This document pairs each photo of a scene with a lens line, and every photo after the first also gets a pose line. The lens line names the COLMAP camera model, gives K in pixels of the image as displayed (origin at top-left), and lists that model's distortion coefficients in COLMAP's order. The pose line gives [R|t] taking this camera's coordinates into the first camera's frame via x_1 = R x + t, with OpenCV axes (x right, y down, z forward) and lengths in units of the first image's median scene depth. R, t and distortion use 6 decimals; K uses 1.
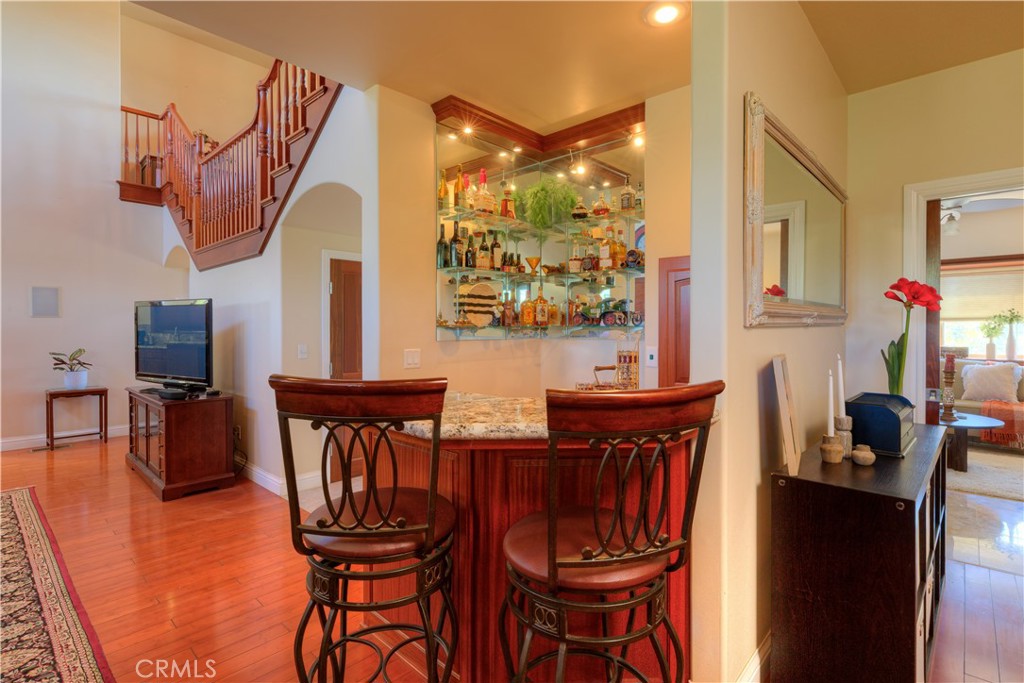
lens RADIAL K [[495.6, 0, 512.7], [0, 495.6, 328.3], [0, 0, 1]] dist [-0.000566, -0.000111]
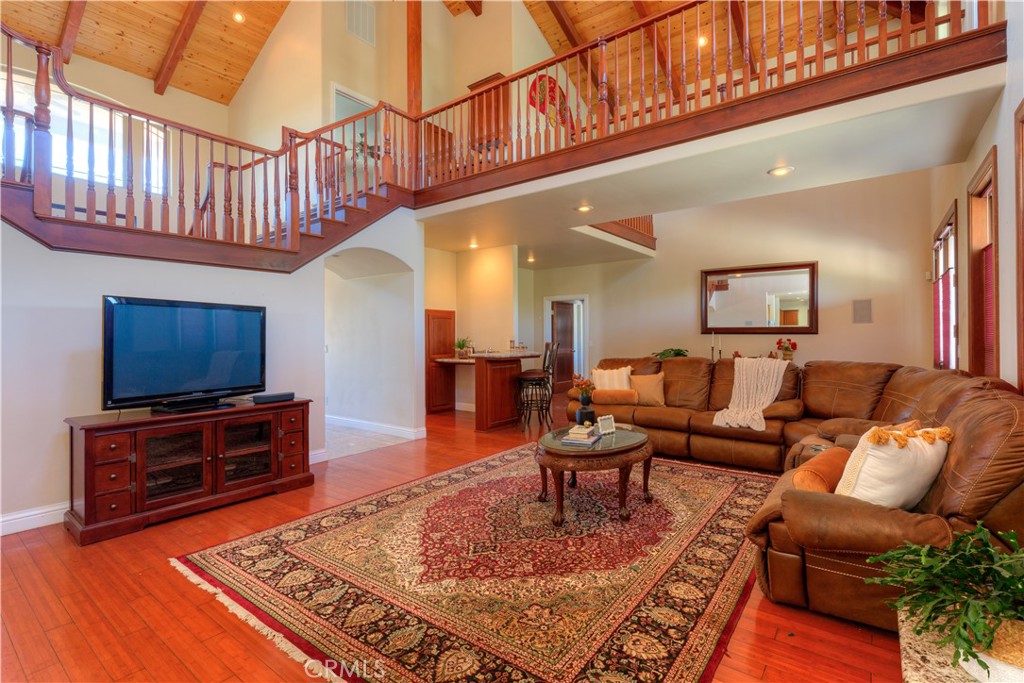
lens RADIAL K [[473.1, 0, 514.6], [0, 473.1, 334.9], [0, 0, 1]] dist [-0.003804, 0.001739]
pose [[-0.092319, 0.006399, 0.995709, -1.276951], [0.008573, 0.999947, -0.005632, 0.007138], [-0.995693, 0.008017, -0.092369, 0.431070]]
